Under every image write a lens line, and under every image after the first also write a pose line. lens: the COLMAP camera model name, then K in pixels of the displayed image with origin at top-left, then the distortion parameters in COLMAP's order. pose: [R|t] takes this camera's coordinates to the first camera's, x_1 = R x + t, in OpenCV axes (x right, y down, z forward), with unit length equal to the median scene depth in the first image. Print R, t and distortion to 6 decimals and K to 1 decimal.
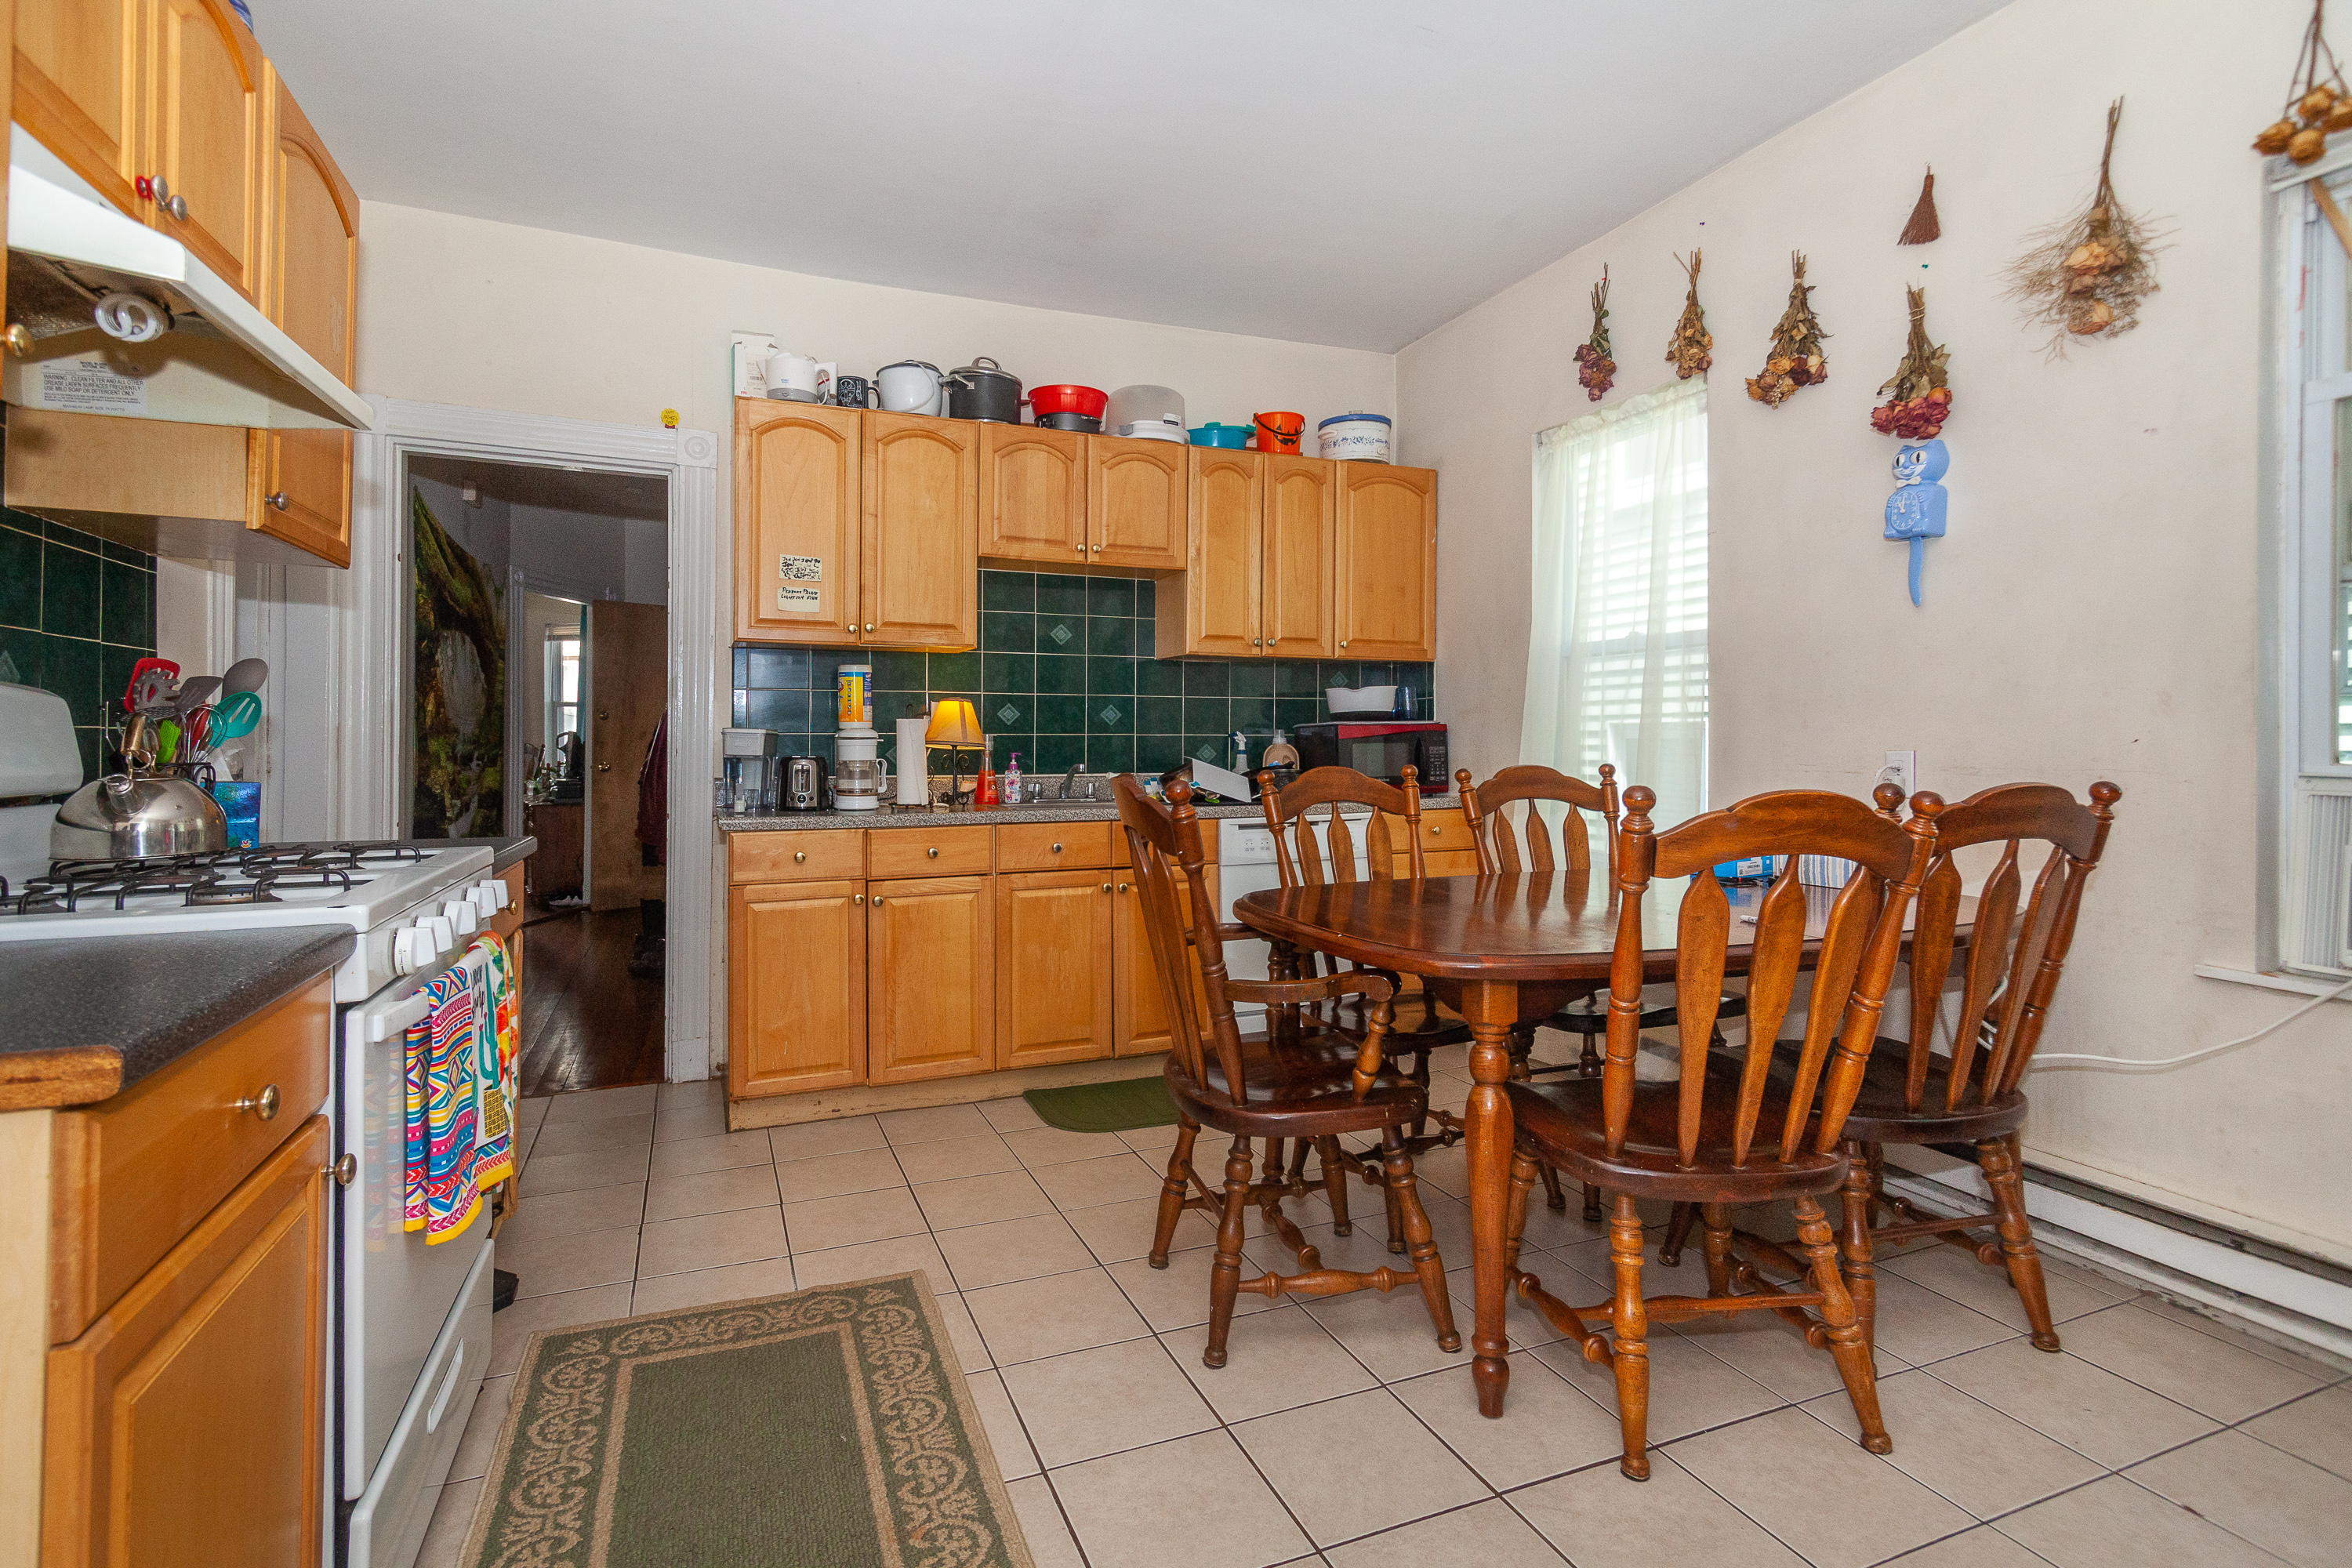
lens RADIAL K [[1145.4, 0, 1180.7], [0, 1145.4, 745.1], [0, 0, 1]] dist [0.023992, -0.000928]
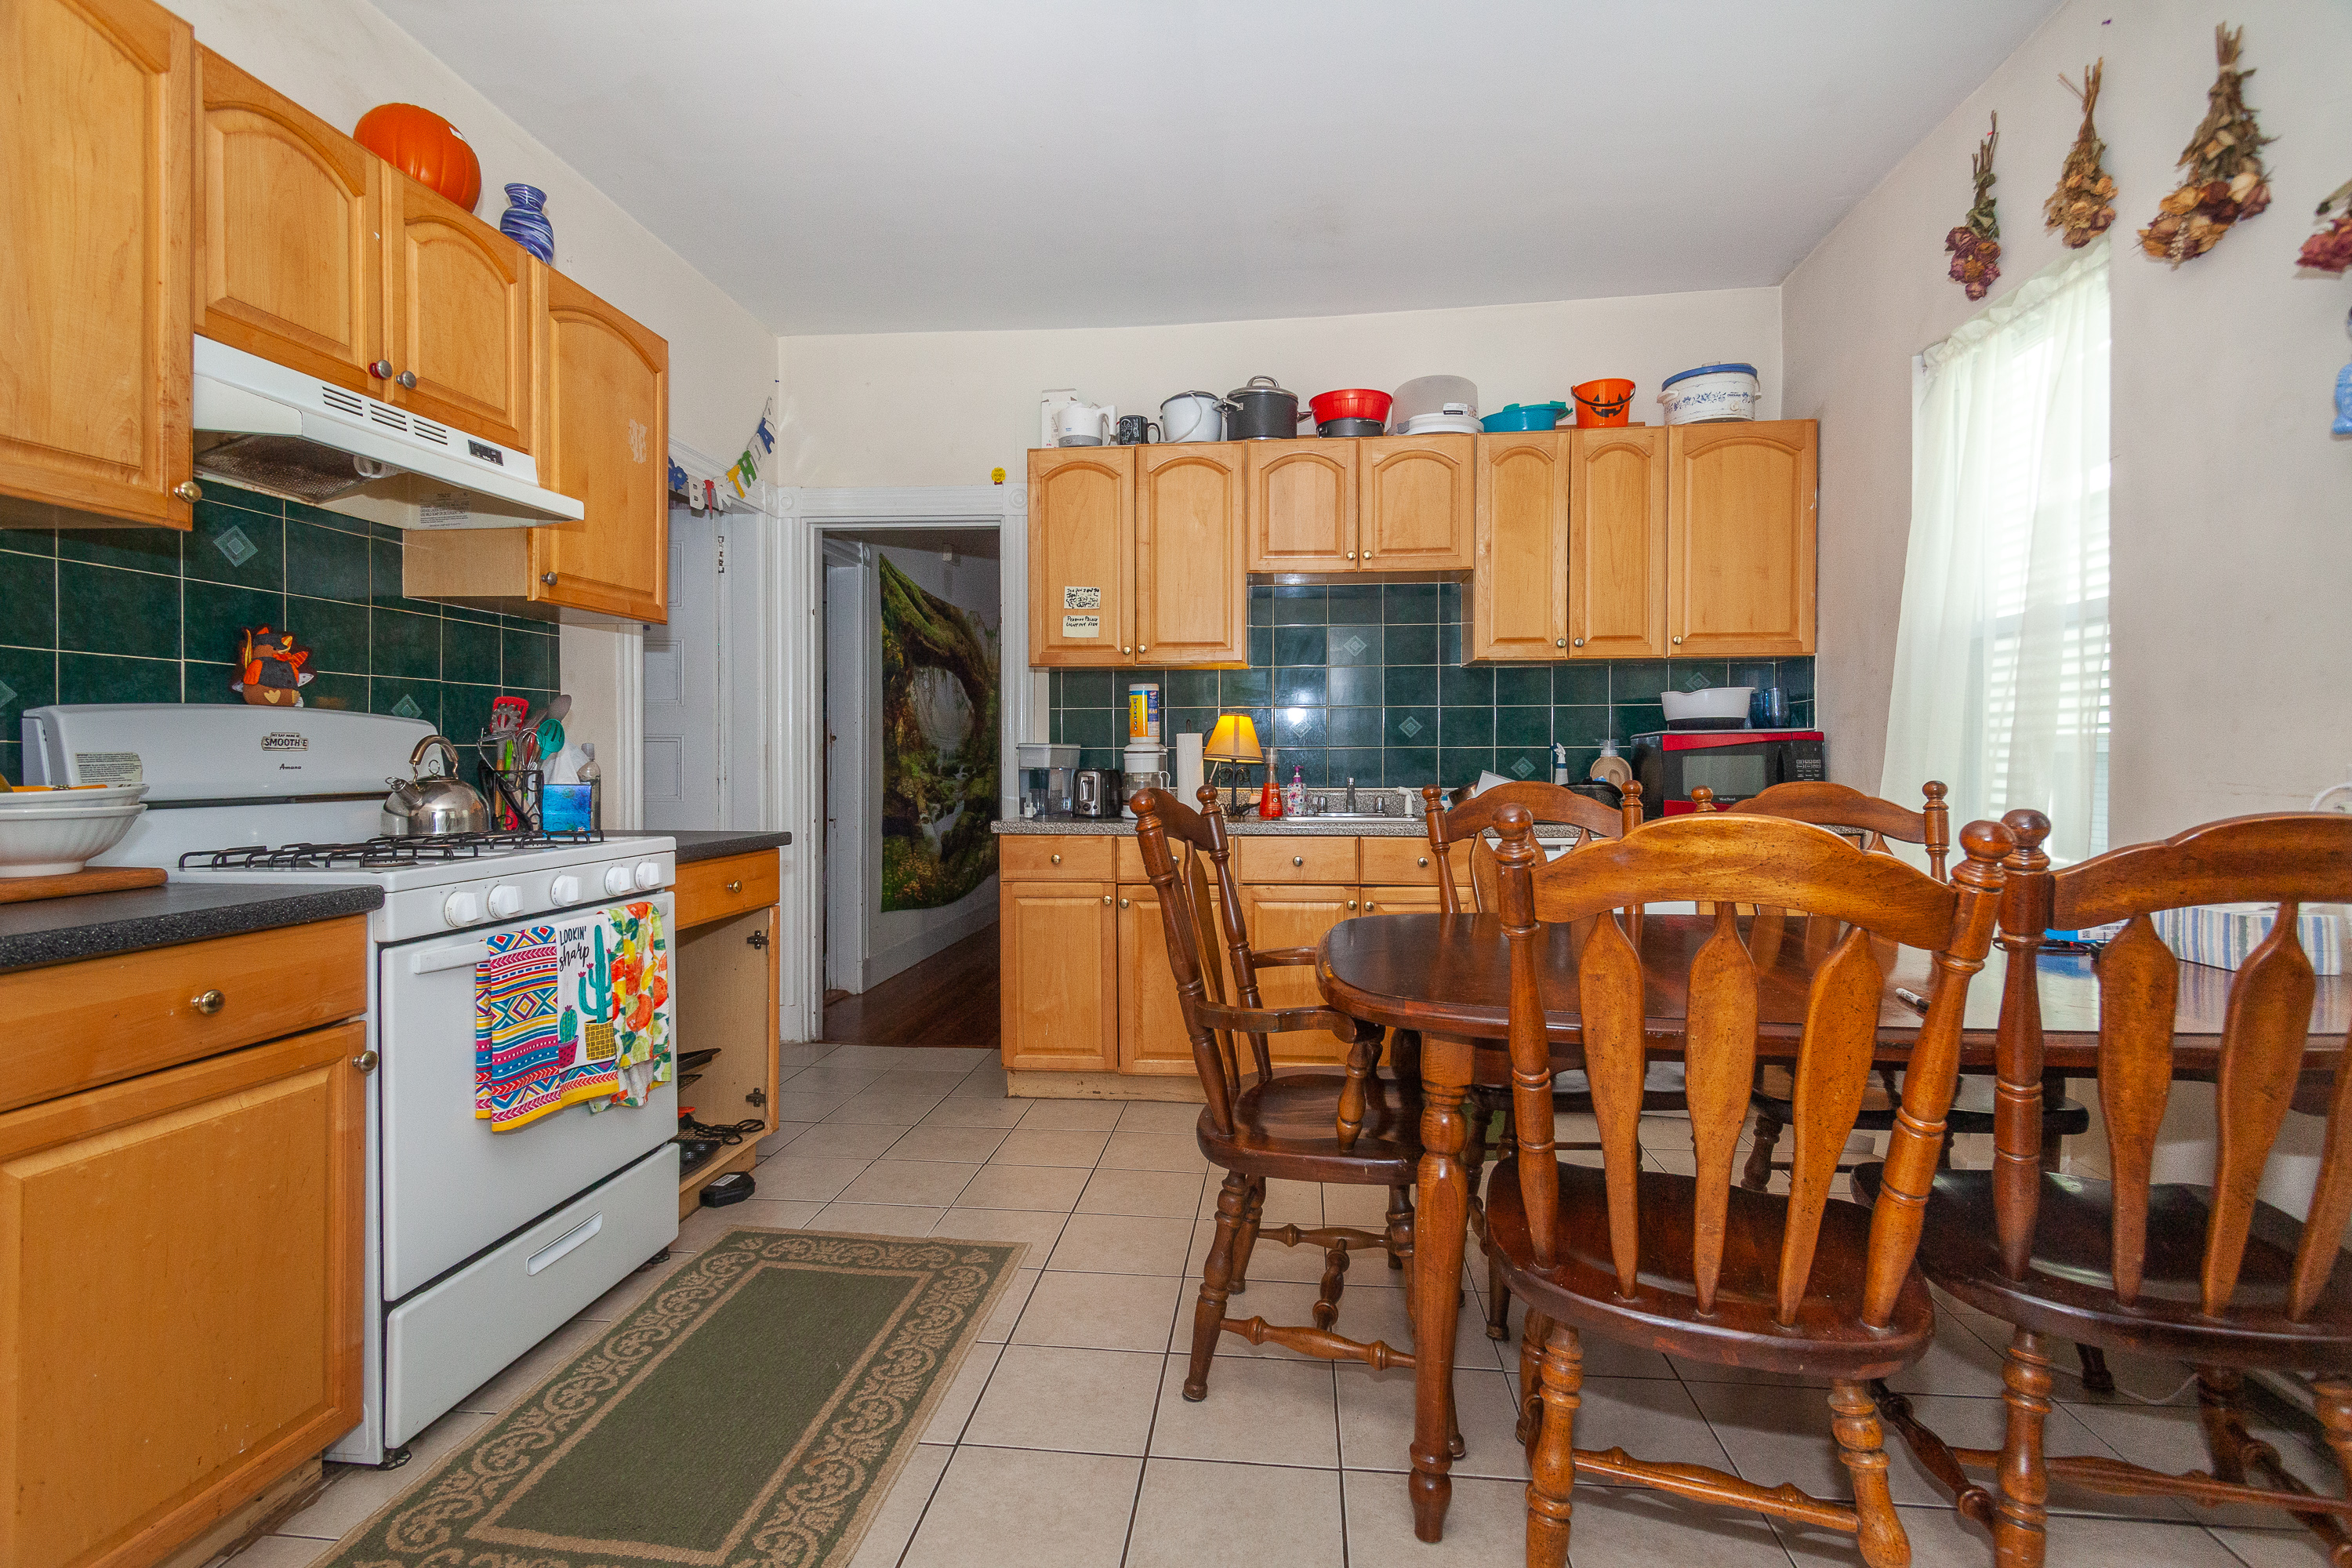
lens RADIAL K [[1126.1, 0, 1179.5], [0, 1126.1, 771.9], [0, 0, 1]] dist [0.021352, -0.002477]
pose [[0.877262, 0.004068, -0.479994, 0.262074], [0.000791, 0.999950, 0.009922, 0.002193], [0.480010, -0.009084, 0.877216, 0.092474]]
